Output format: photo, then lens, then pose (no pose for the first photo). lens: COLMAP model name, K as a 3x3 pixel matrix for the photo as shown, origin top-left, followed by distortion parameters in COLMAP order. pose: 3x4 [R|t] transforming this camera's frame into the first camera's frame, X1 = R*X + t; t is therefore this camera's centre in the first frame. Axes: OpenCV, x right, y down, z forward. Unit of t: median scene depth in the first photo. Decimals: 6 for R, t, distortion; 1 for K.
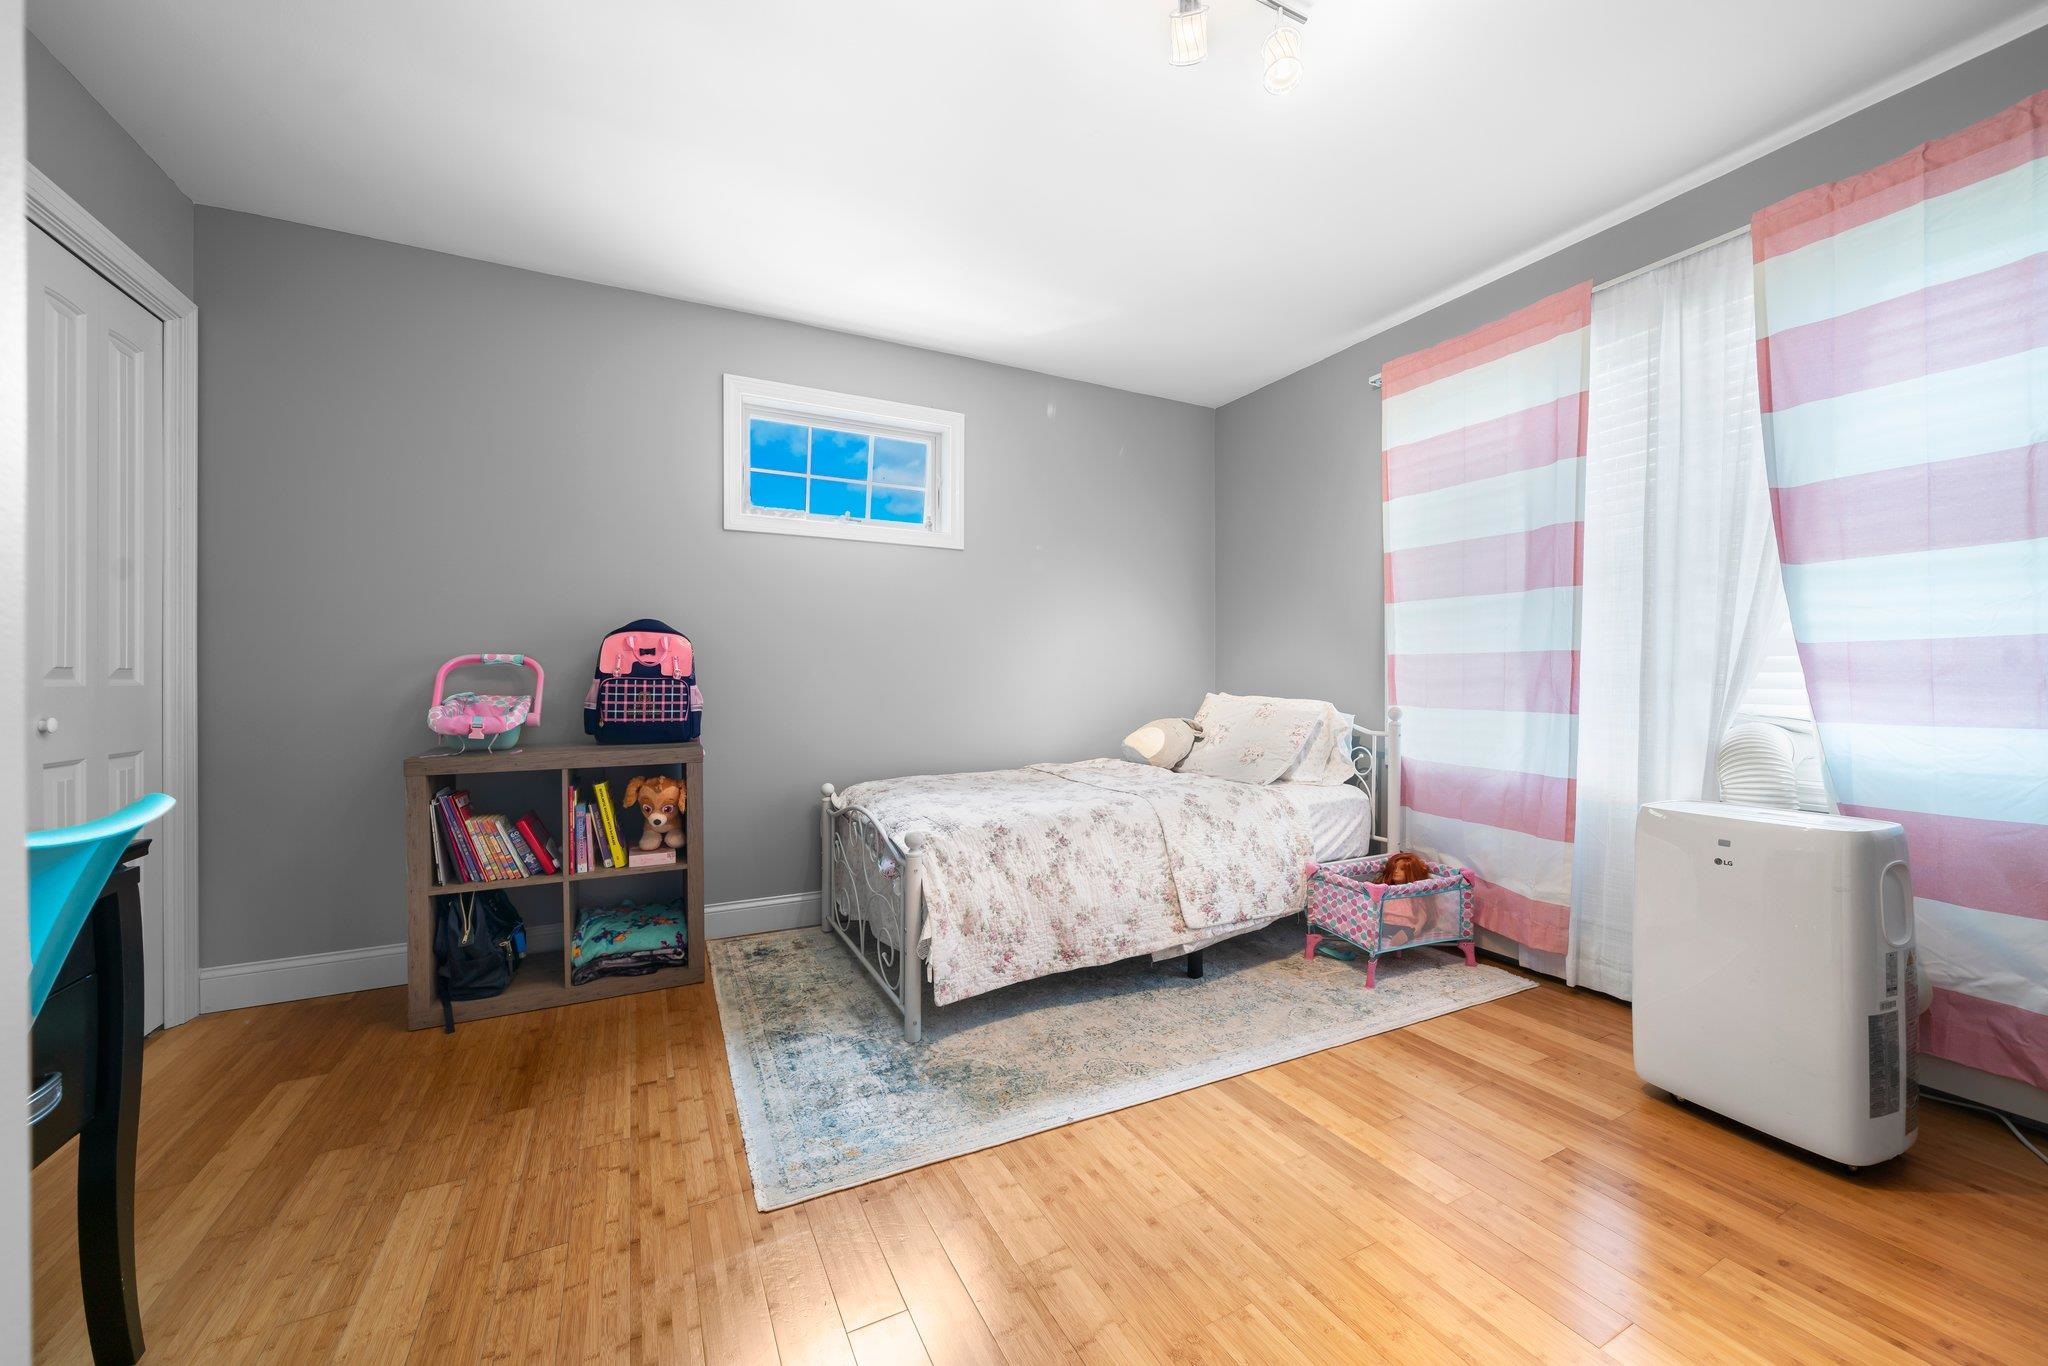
lens RADIAL K [[769.0, 0, 1024.0], [0, 769.0, 683.0], [0, 0, 1]] dist [-0.000658, -0.000032]
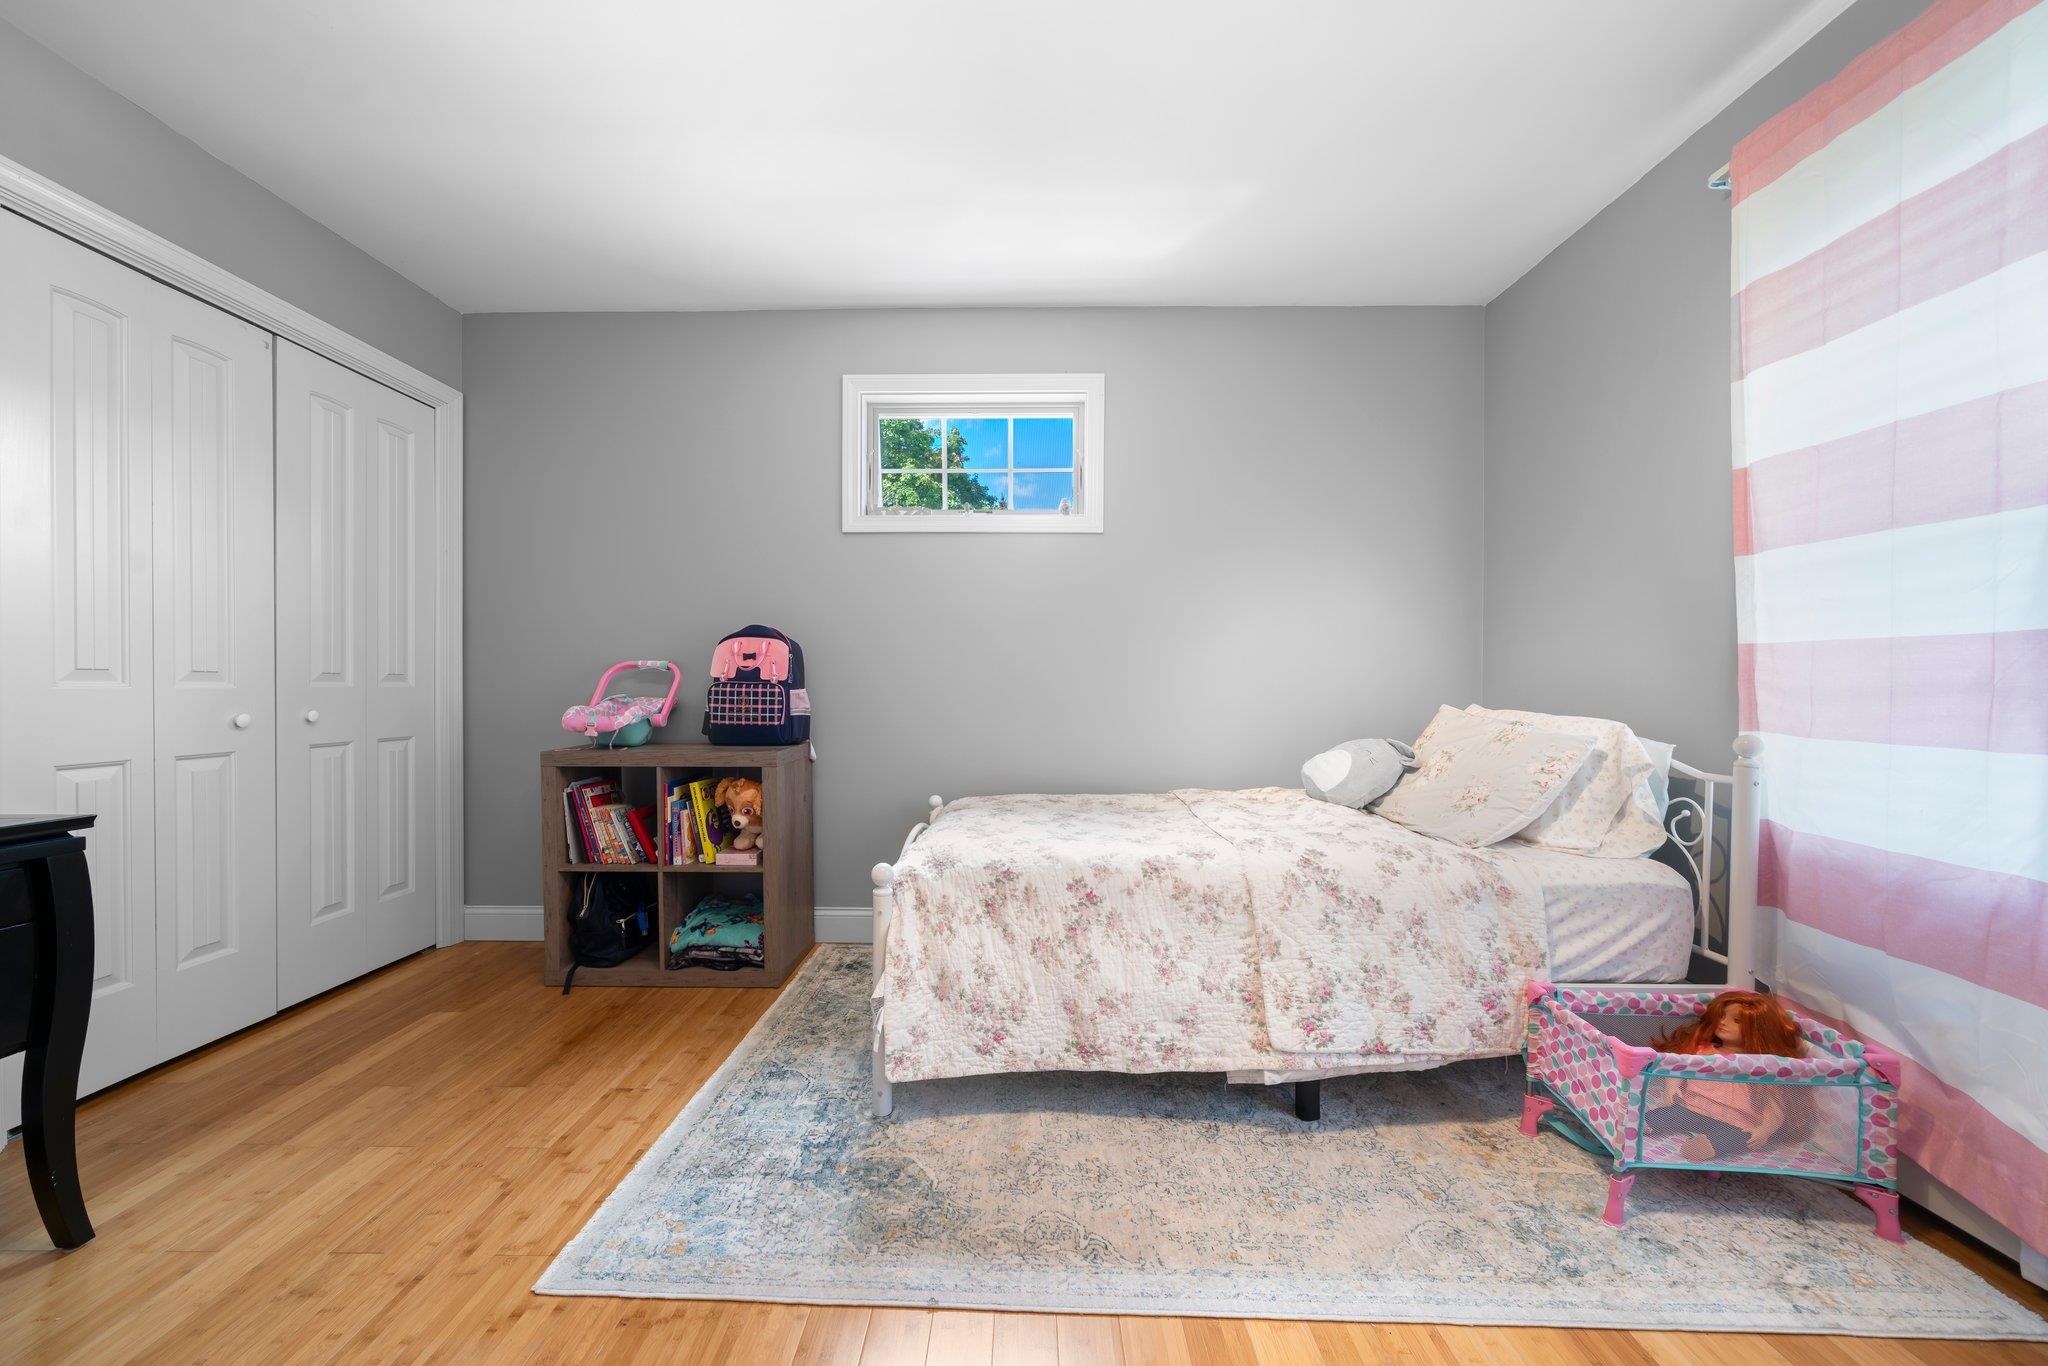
lens RADIAL K [[747.4, 0, 1019.4], [0, 747.4, 693.3], [0, 0, 1]] dist [-0.001536, 0.000057]
pose [[0.883572, 0.008531, -0.468218, 0.311136], [-0.005326, 0.999952, 0.008169, -0.001598], [0.468265, -0.004725, 0.883575, 0.296353]]
